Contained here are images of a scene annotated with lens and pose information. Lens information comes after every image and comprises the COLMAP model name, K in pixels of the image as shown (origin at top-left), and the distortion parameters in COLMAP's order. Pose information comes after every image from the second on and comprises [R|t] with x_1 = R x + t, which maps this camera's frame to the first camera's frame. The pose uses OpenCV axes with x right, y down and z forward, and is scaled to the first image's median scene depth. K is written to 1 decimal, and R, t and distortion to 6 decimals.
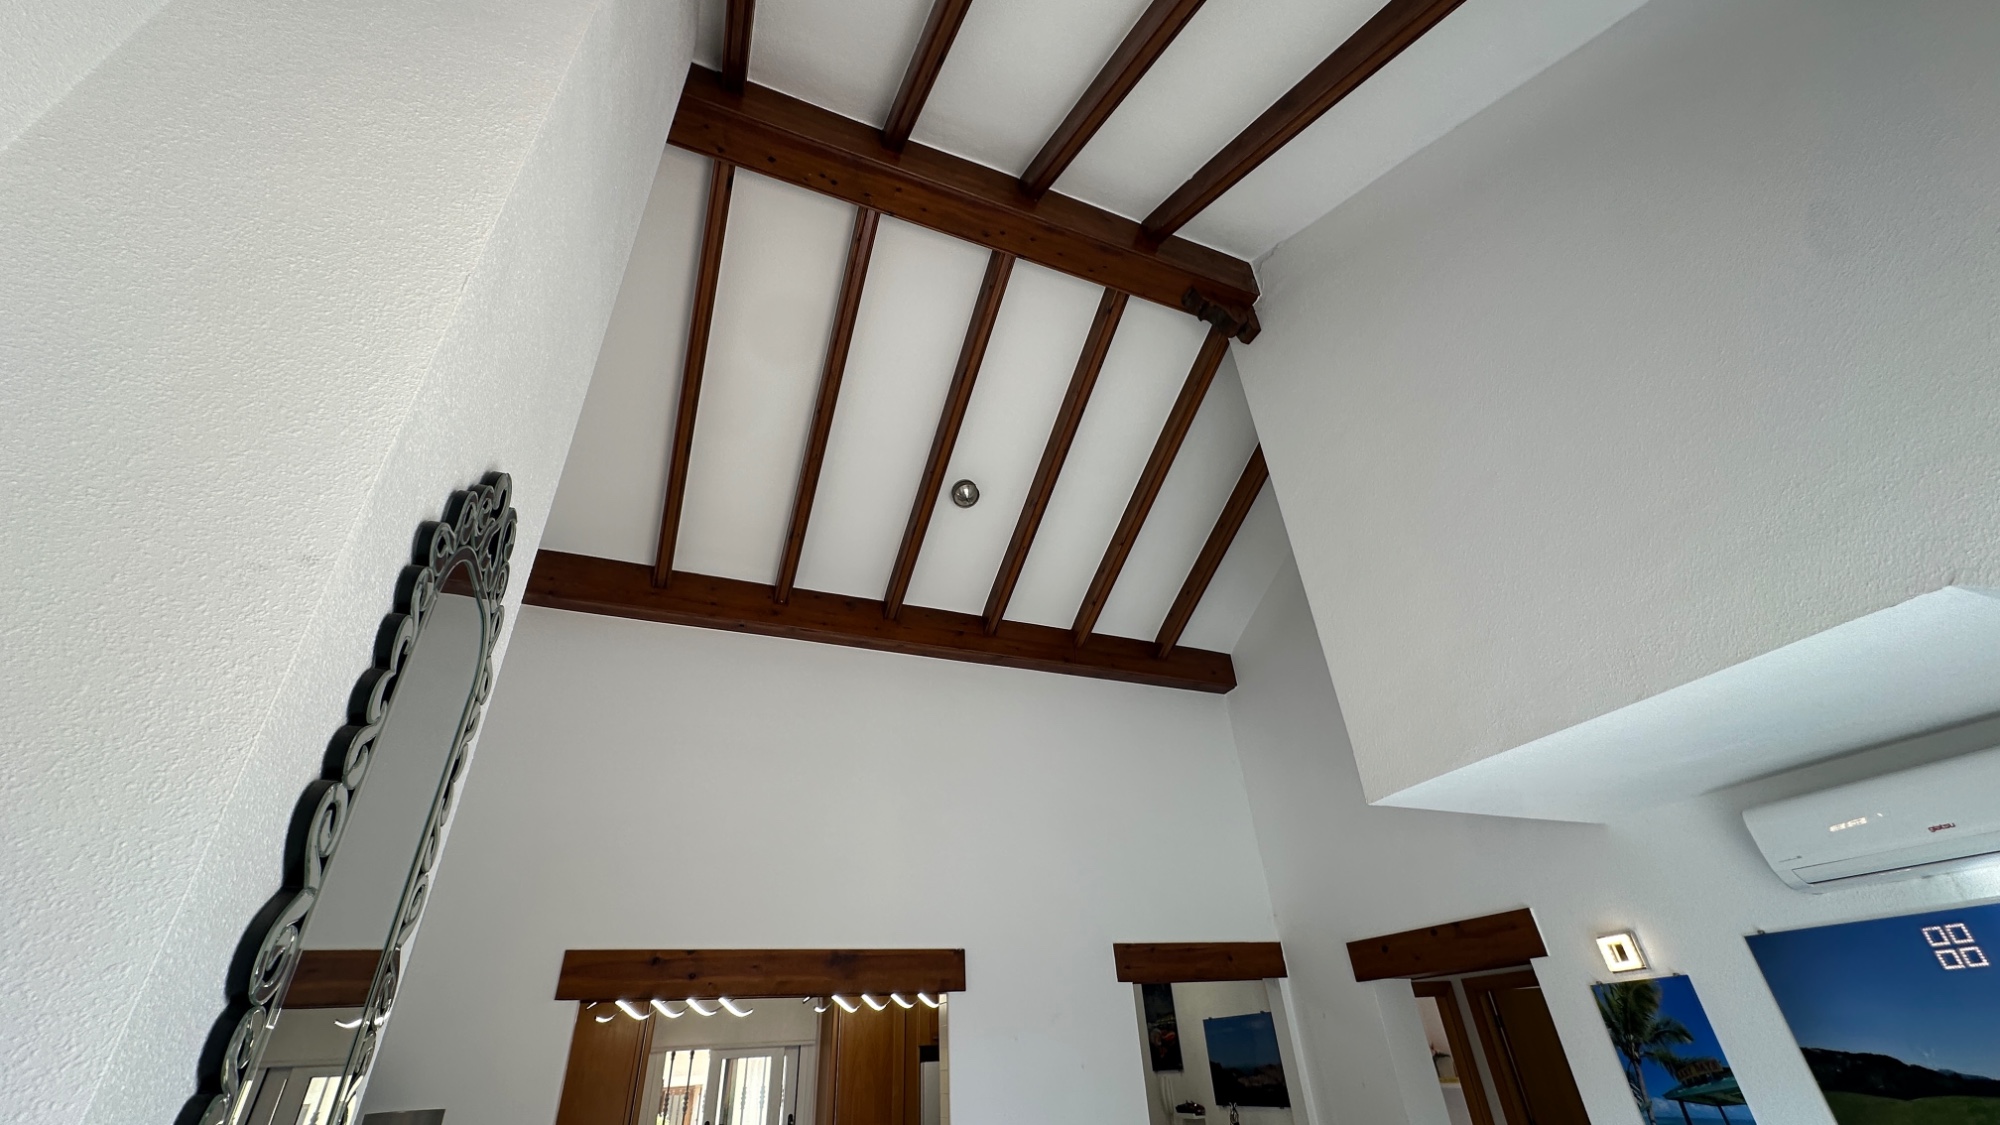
lens RADIAL K [[797.2, 0, 1001.5], [0, 797.2, 557.3], [0, 0, 1]] dist [-0.001754, 0.000457]
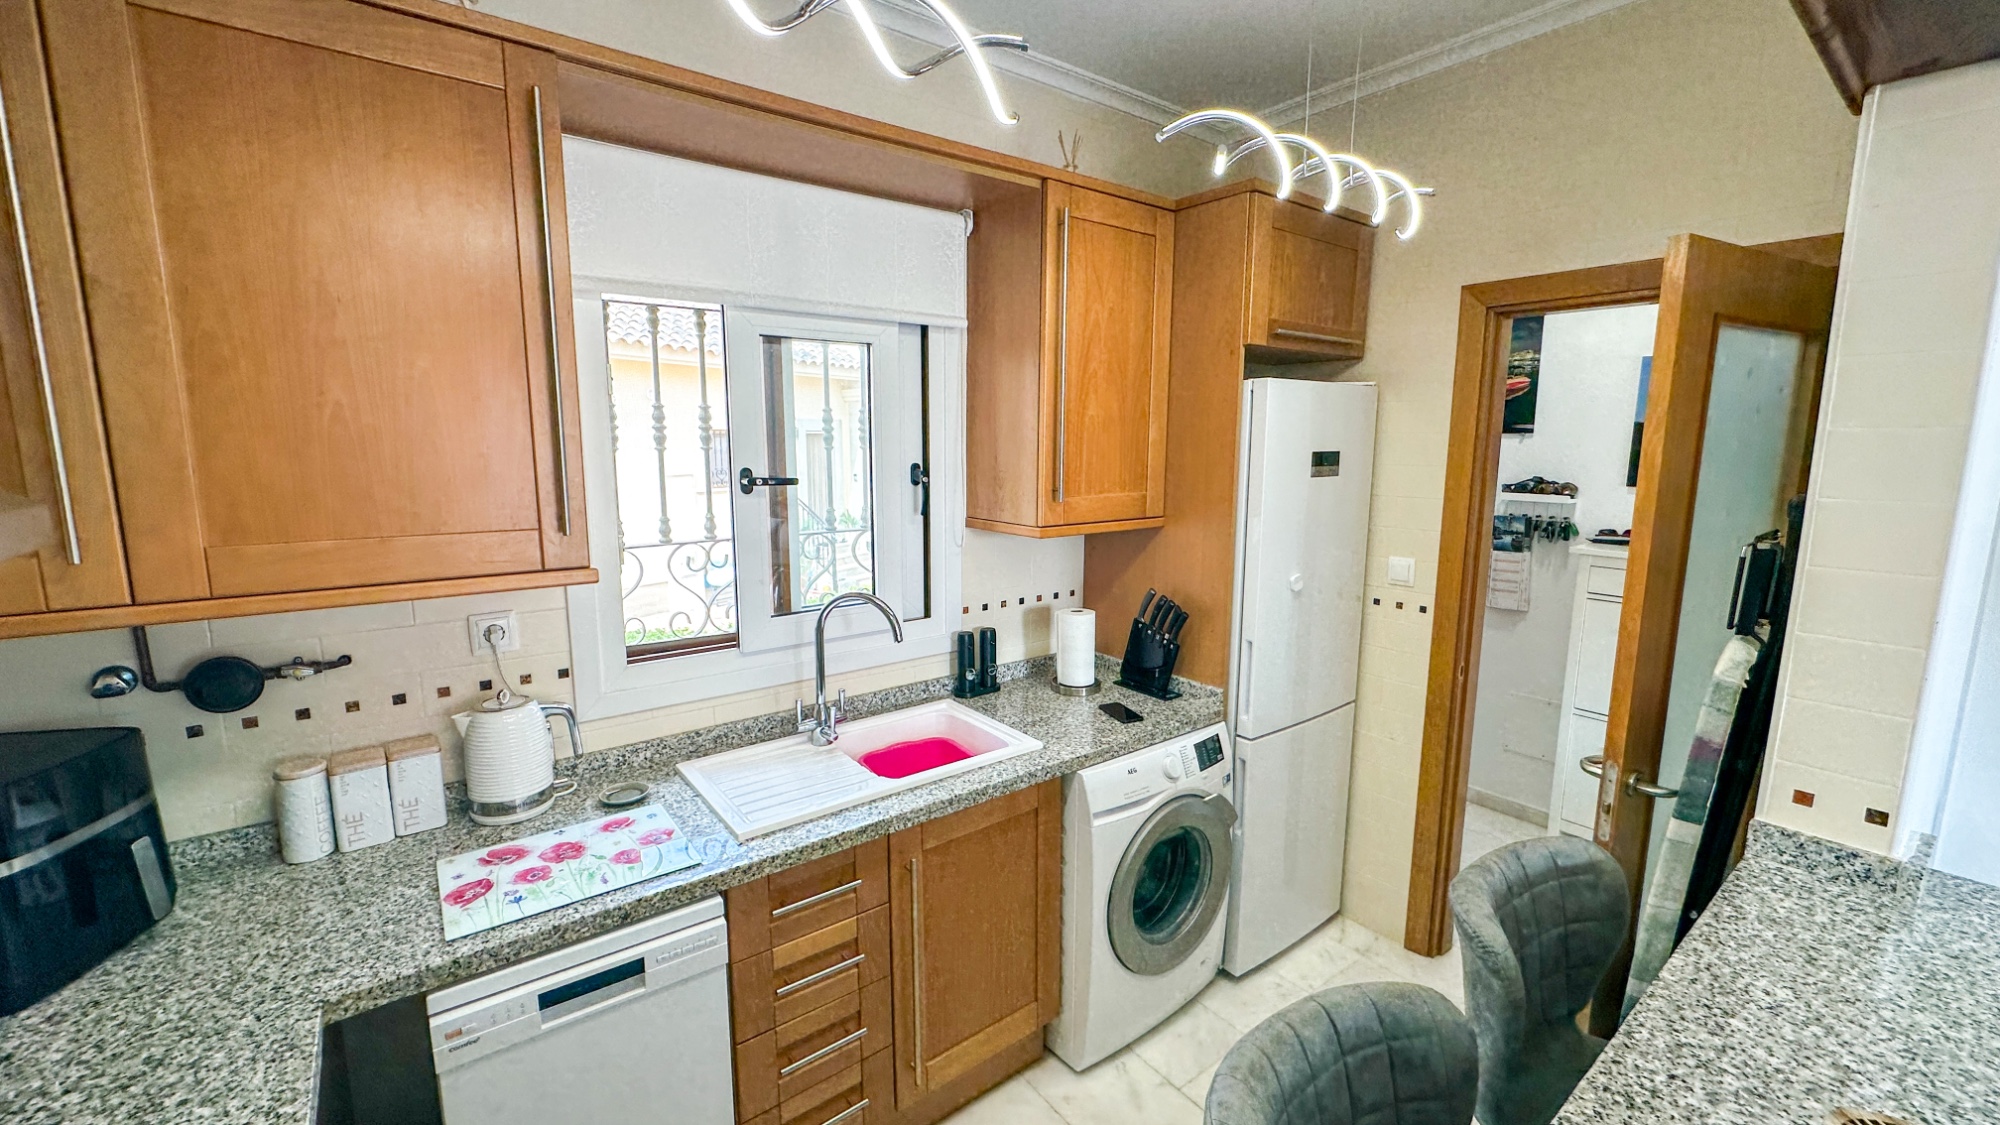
lens RADIAL K [[798.1, 0, 1000.9], [0, 798.1, 559.0], [0, 0, 1]] dist [-0.002103, 0.000687]
pose [[0.965051, 0.019458, 0.261340, -0.376434], [-0.185353, 0.755658, 0.628192, 0.506711], [-0.185260, -0.654678, 0.732855, 0.706280]]
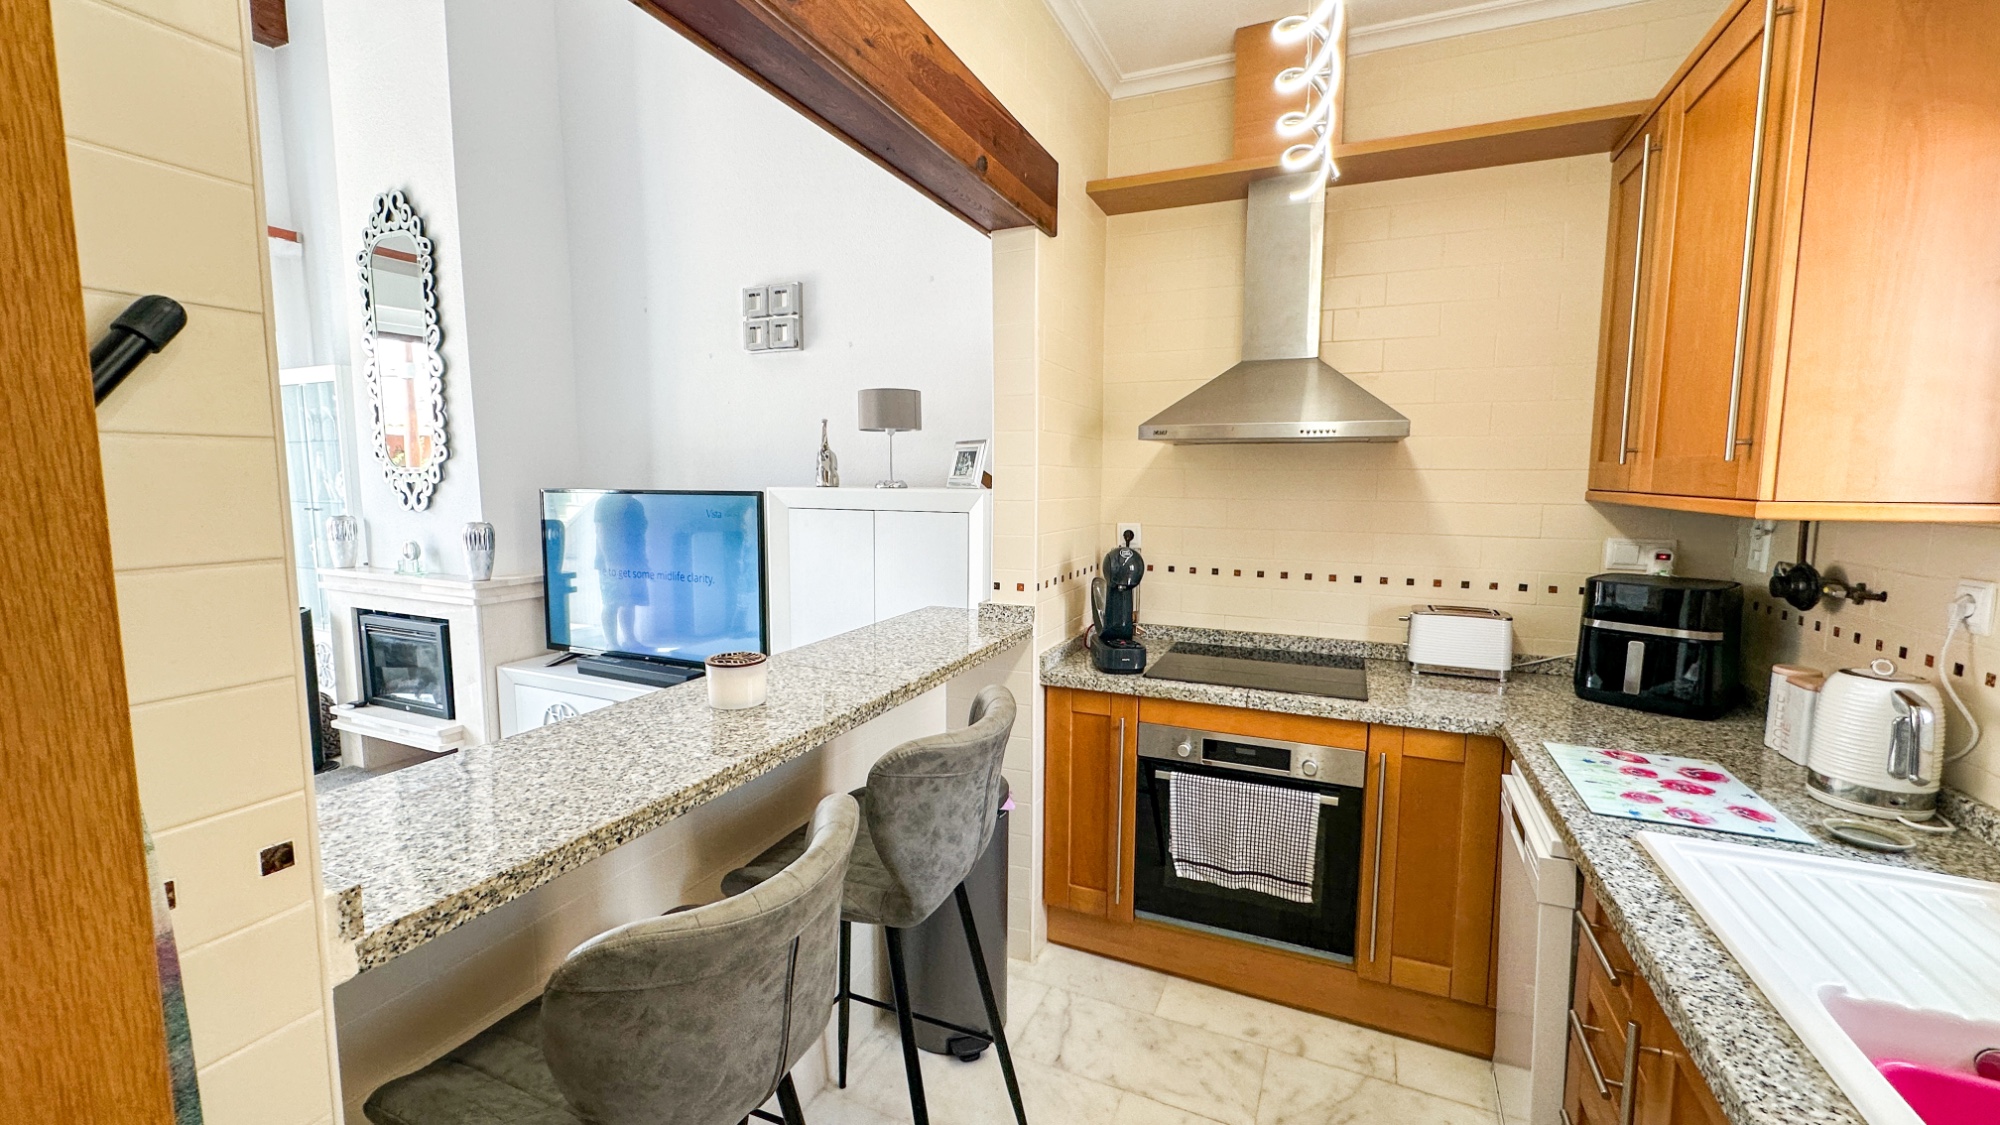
lens RADIAL K [[797.2, 0, 1001.5], [0, 797.2, 557.3], [0, 0, 1]] dist [-0.001754, 0.000457]
pose [[-0.719793, 0.122538, -0.683288, -0.059106], [0.402242, 0.875838, -0.266663, 0.728048], [0.565774, -0.466789, -0.679712, 1.002912]]
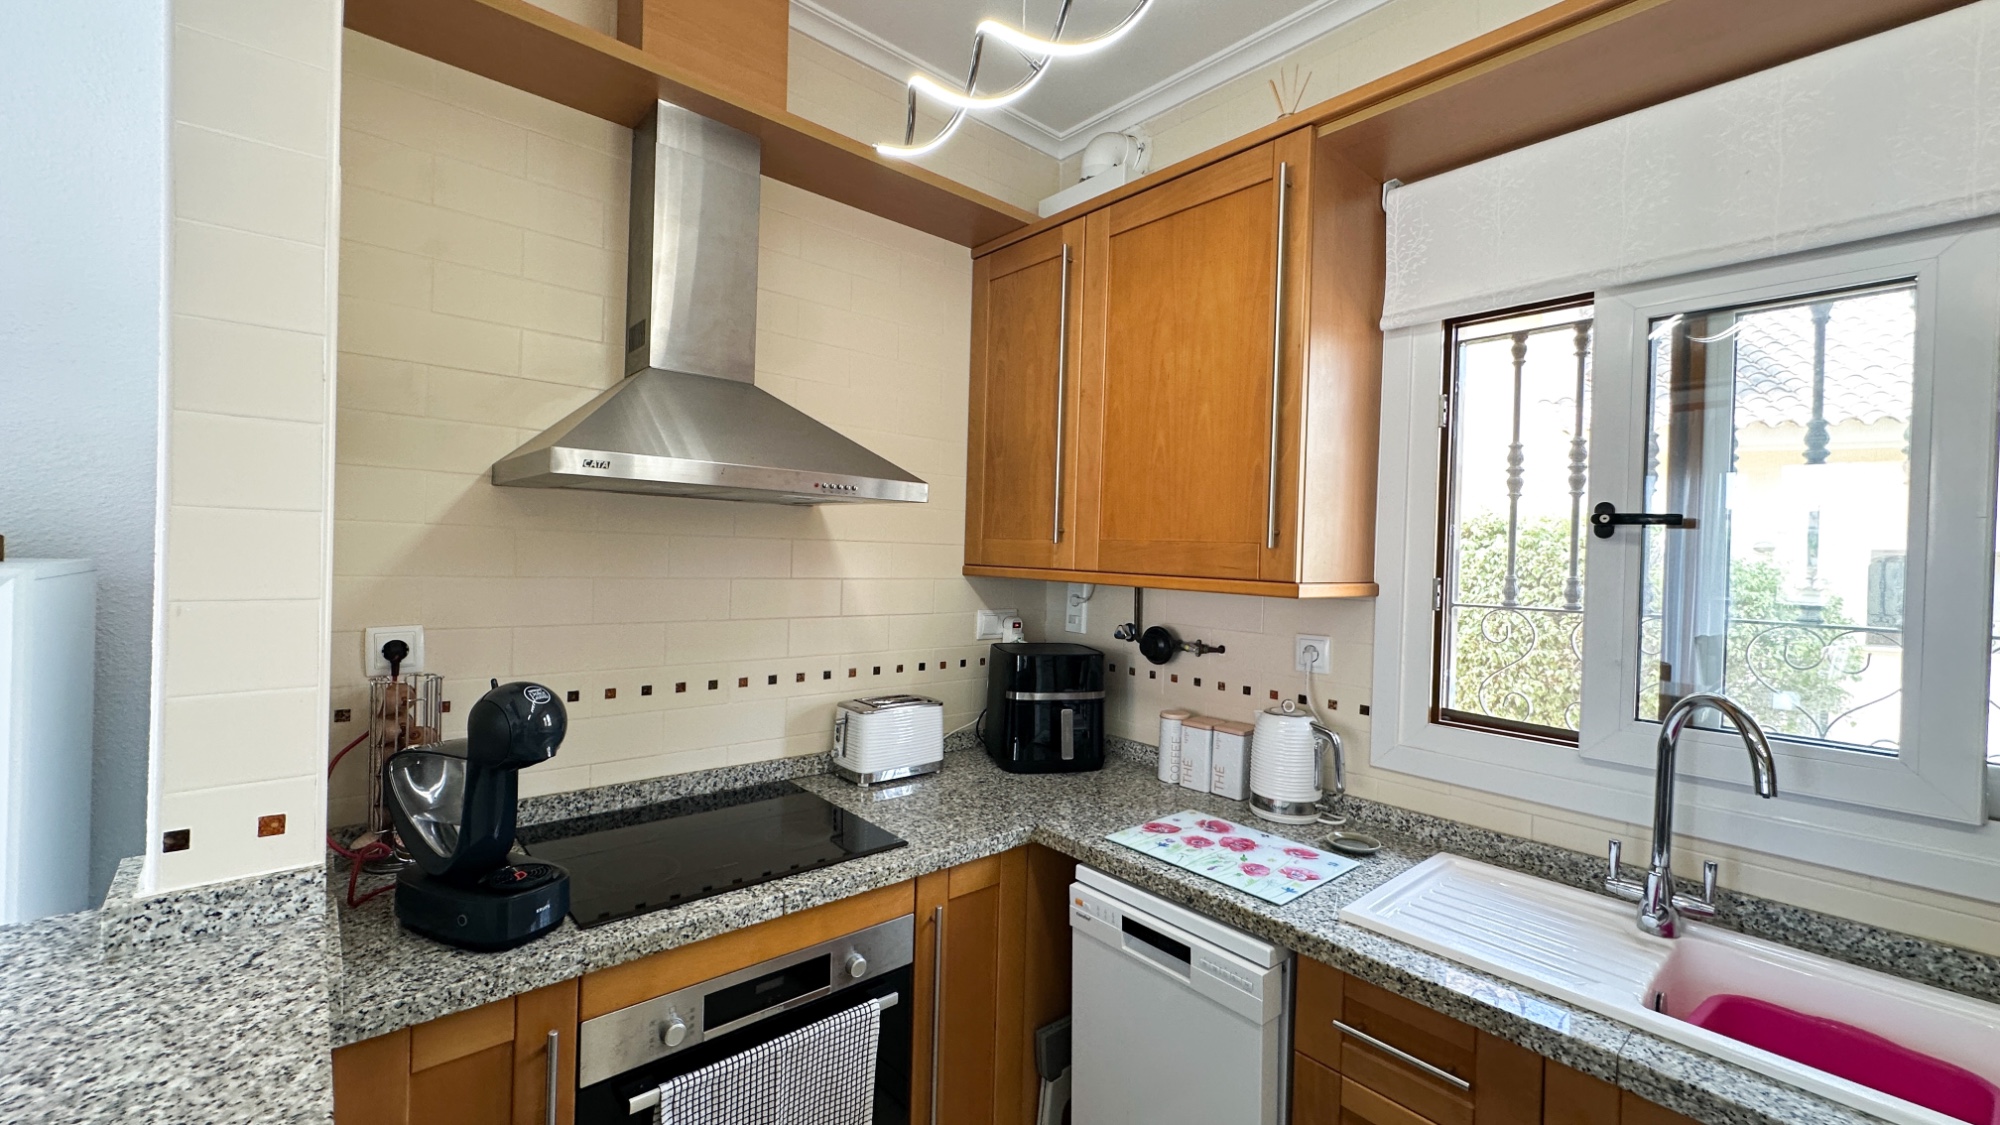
lens RADIAL K [[798.1, 0, 1000.9], [0, 798.1, 559.0], [0, 0, 1]] dist [-0.002103, 0.000687]
pose [[0.314755, 0.072418, -0.946406, -0.174013], [0.468258, 0.855458, 0.221192, 0.602240], [0.825629, -0.512784, 0.235349, 0.795497]]
